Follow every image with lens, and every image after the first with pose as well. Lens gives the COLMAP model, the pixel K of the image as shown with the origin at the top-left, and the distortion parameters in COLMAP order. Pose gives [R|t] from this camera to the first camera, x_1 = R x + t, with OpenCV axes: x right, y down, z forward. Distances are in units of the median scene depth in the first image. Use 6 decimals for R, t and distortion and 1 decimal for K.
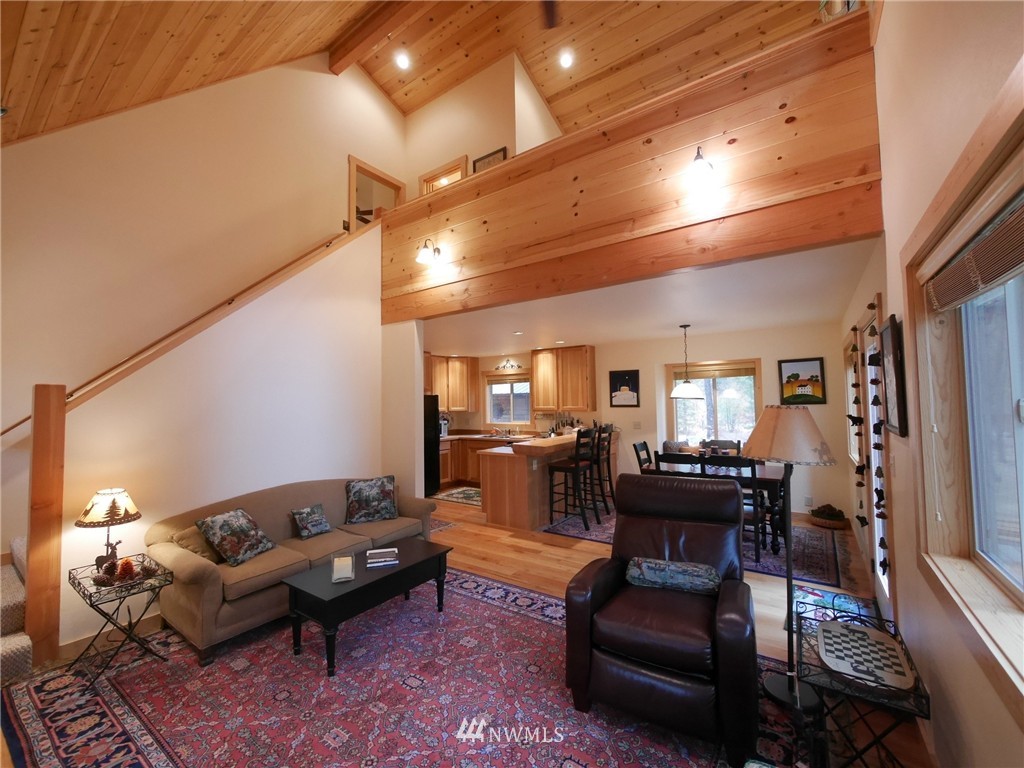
lens RADIAL K [[424.4, 0, 508.5], [0, 424.4, 381.2], [0, 0, 1]] dist [-0.006013, 0.000301]
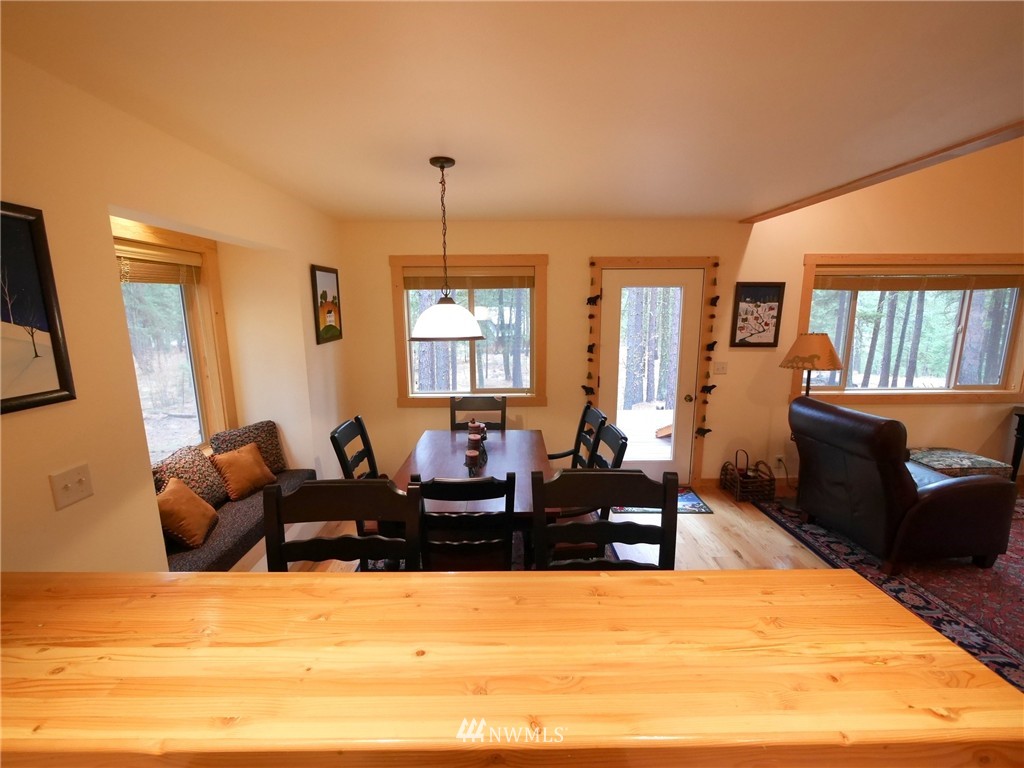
lens RADIAL K [[424.4, 0, 506.8], [0, 424.4, 383.6], [0, 0, 1]] dist [-0.006013, 0.000301]
pose [[-0.584827, -0.125598, 0.801375, 0.018553], [-0.026110, 0.990343, 0.136160, 0.019935], [-0.810738, 0.058706, -0.582459, 0.944883]]
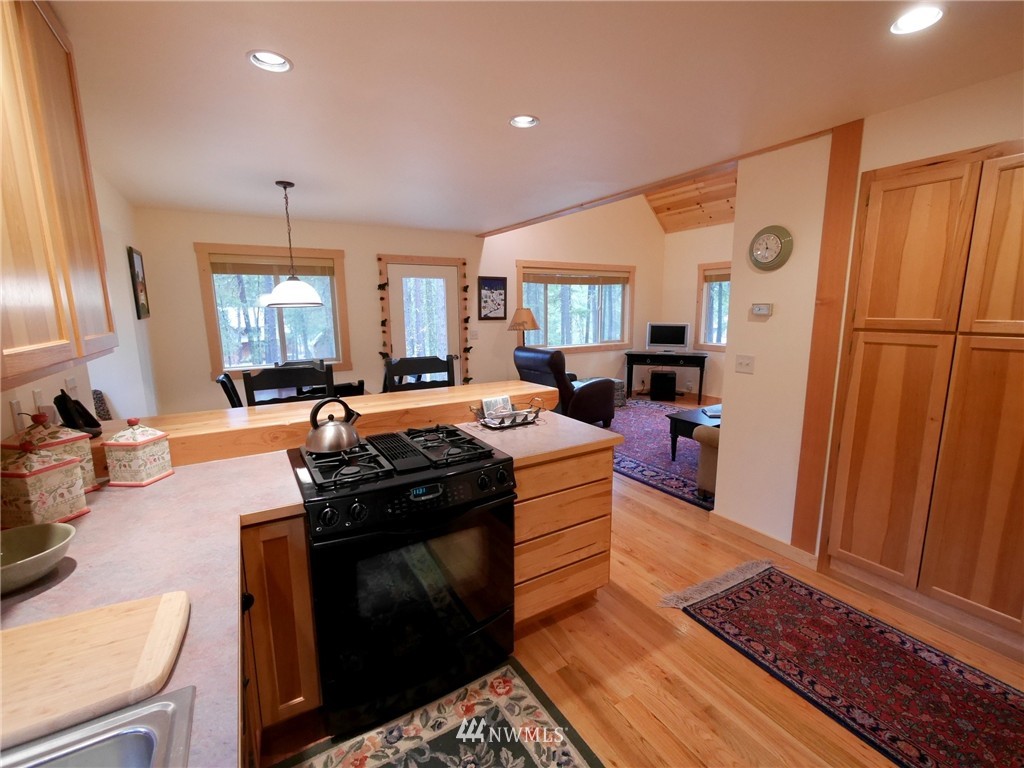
lens RADIAL K [[448.7, 0, 512.2], [0, 448.7, 381.8], [0, 0, 1]] dist [-0.004409, 0.000684]
pose [[-0.916664, -0.043068, 0.397331, -0.116406], [0.002808, 0.993458, 0.114163, 0.061880], [-0.399649, 0.105765, -0.910546, 1.166677]]
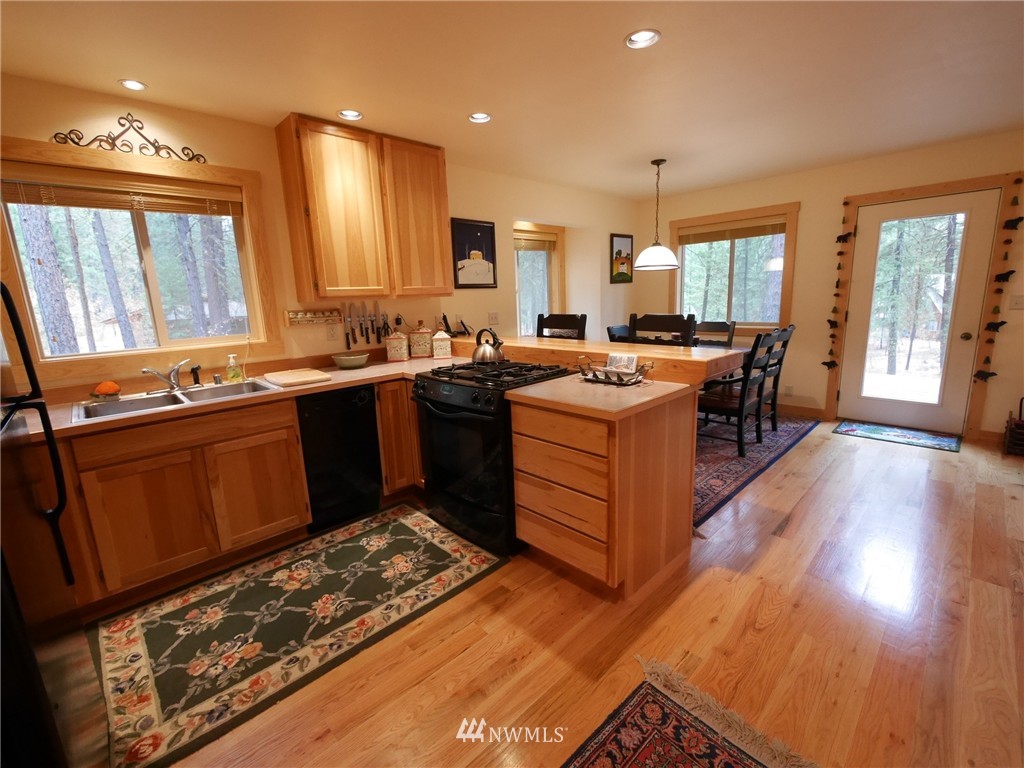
lens RADIAL K [[448.7, 0, 516.2], [0, 448.7, 382.6], [0, 0, 1]] dist [-0.004409, 0.000684]
pose [[0.181792, -0.181969, 0.966353, -0.322404], [-0.013012, 0.982197, 0.187401, 0.073422], [-0.983251, -0.046642, 0.176188, 0.852625]]
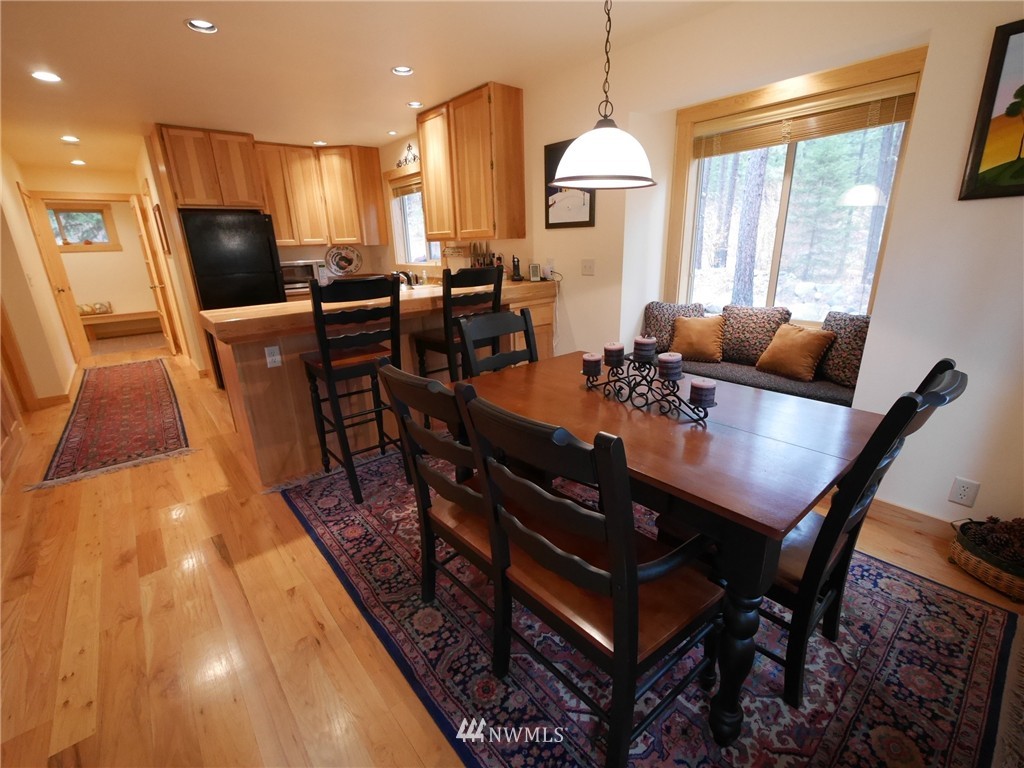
lens RADIAL K [[448.7, 0, 510.3], [0, 448.7, 383.8], [0, 0, 1]] dist [-0.004409, 0.000684]
pose [[0.969445, 0.060187, -0.237812, 0.345616], [0.027440, 0.936744, 0.348938, 0.049400], [0.243770, -0.344802, 0.906470, 0.486990]]
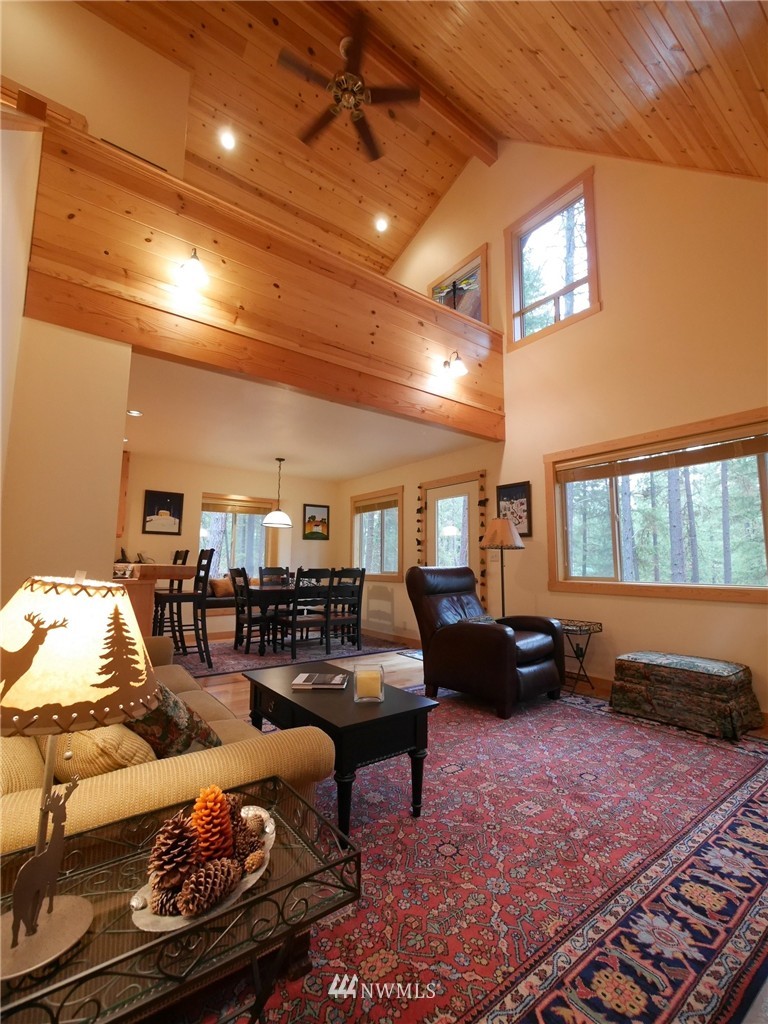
lens RADIAL K [[448.7, 0, 388.0], [0, 448.7, 508.8], [0, 0, 1]] dist [-0.004409, 0.000684]
pose [[0.303534, 0.134560, 0.943271, -0.452650], [-0.059074, 0.990731, -0.122321, 0.095309], [-0.950988, -0.018595, 0.308669, 0.295846]]
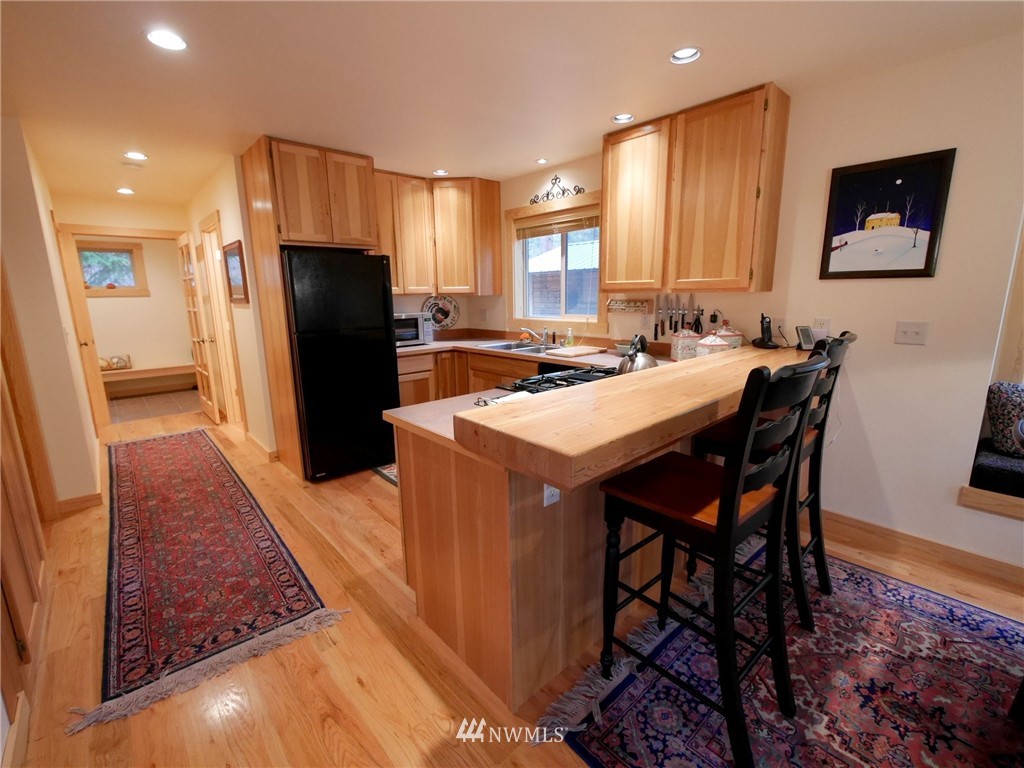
lens RADIAL K [[448.7, 0, 509.3], [0, 448.7, 383.8], [0, 0, 1]] dist [-0.004409, 0.000684]
pose [[0.976371, 0.043571, -0.211664, 0.074322], [0.010916, 0.968269, 0.249671, 0.051753], [0.215826, -0.246082, 0.944914, 0.595492]]
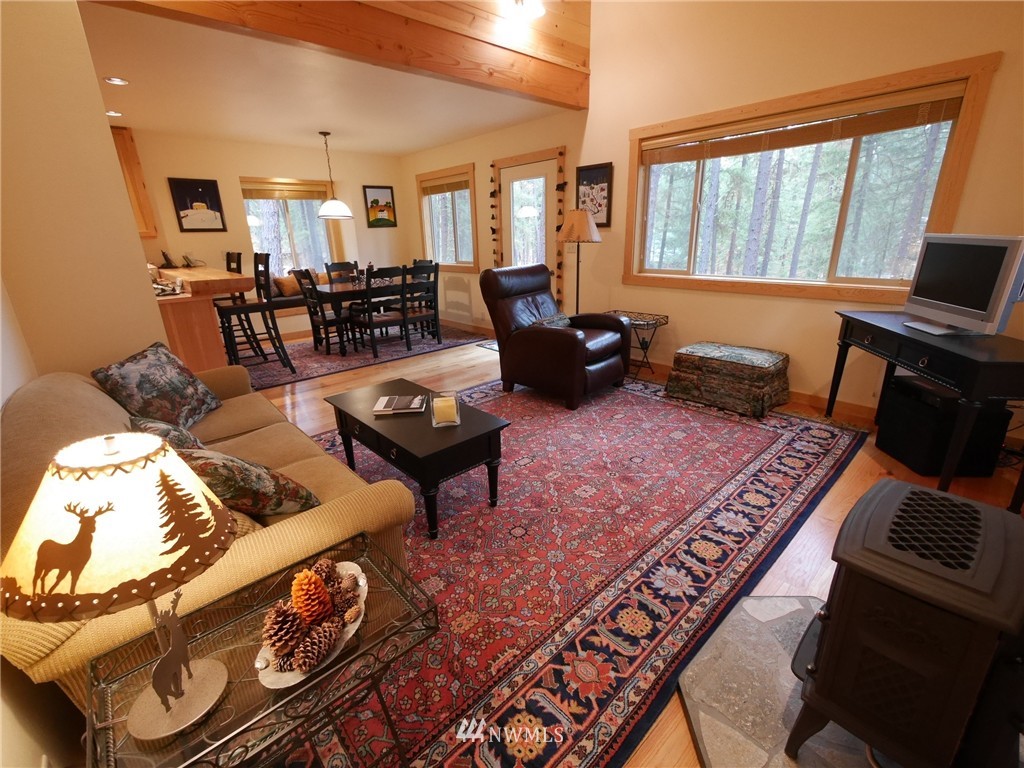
lens RADIAL K [[448.7, 0, 510.8], [0, 448.7, 383.9], [0, 0, 1]] dist [-0.004409, 0.000684]
pose [[0.212944, -0.302134, 0.929177, -0.442036], [-0.025215, 0.948972, 0.314350, 0.054971], [-0.976739, -0.090368, 0.194460, 0.291227]]
